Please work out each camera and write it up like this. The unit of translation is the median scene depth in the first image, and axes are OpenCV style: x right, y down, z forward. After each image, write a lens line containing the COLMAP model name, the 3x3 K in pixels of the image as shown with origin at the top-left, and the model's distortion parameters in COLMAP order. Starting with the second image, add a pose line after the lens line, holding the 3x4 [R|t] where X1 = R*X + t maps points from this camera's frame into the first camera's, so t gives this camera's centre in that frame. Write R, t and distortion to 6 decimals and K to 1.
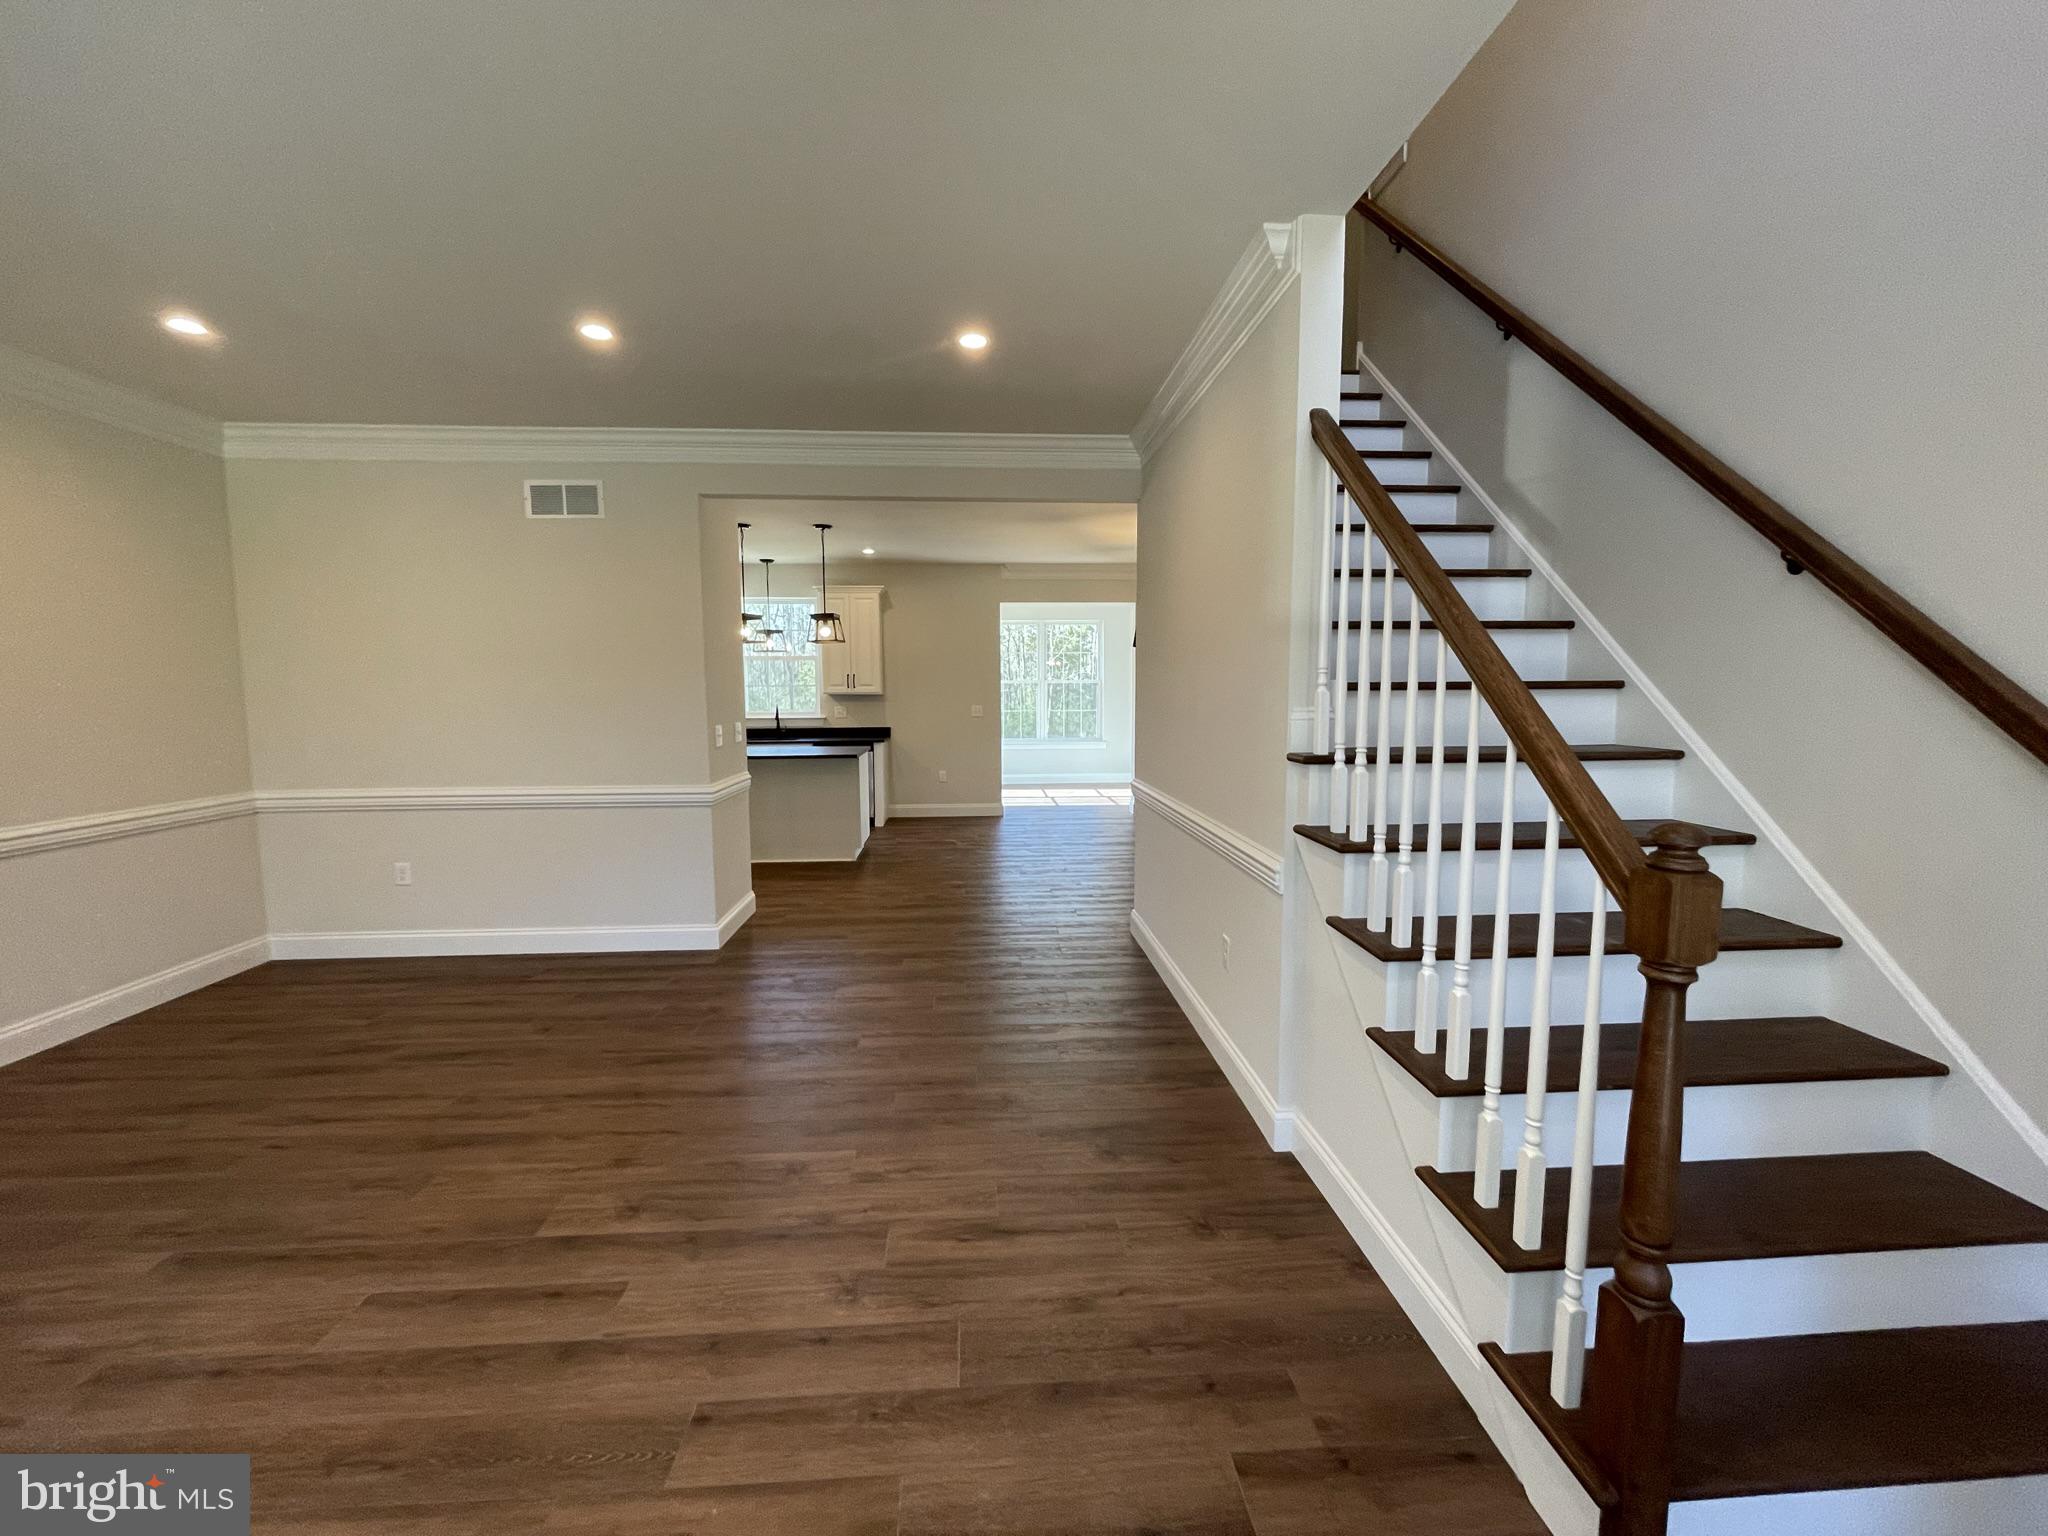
lens RADIAL K [[830.0, 0, 1021.9], [0, 830.0, 759.7], [0, 0, 1]] dist [-0.002888, 0.000787]
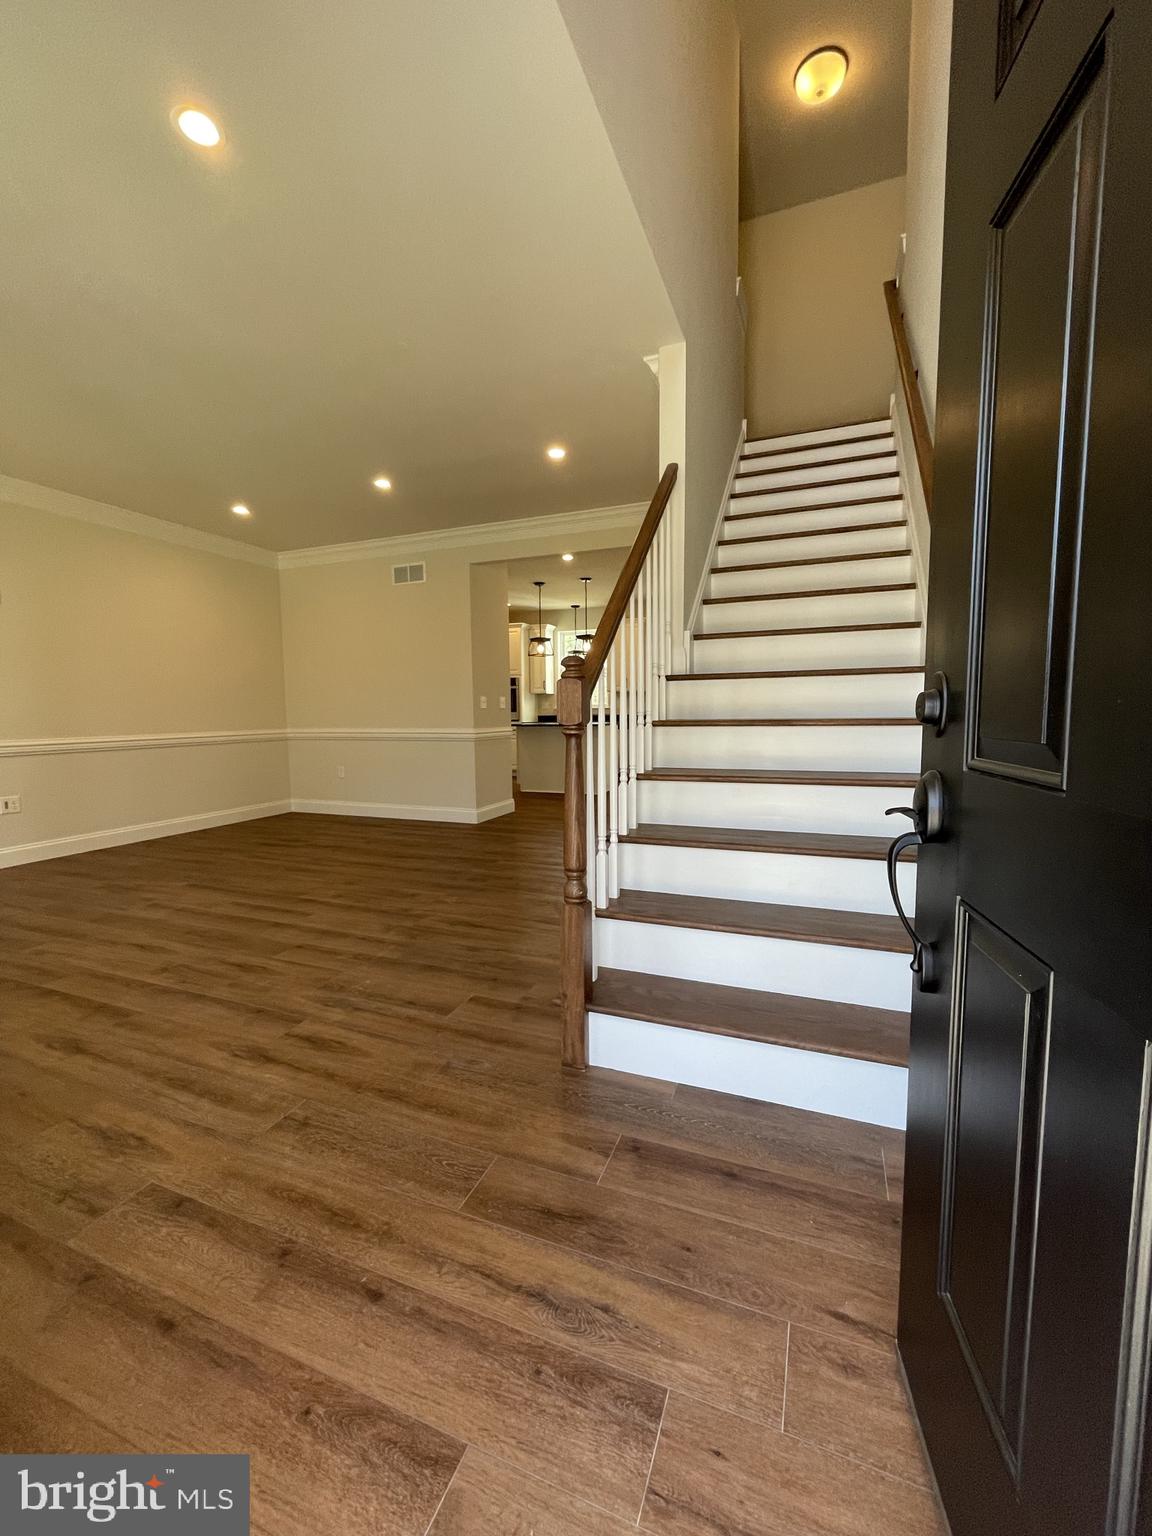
lens RADIAL K [[622.5, 0, 584.6], [0, 622.5, 766.9], [0, 0, 1]] dist [-0.002888, 0.000787]
pose [[0.905870, 0.033444, -0.422233, 0.750403], [-0.031586, 0.999436, 0.011398, 0.166812], [0.422376, 0.003012, 0.906416, -0.182515]]
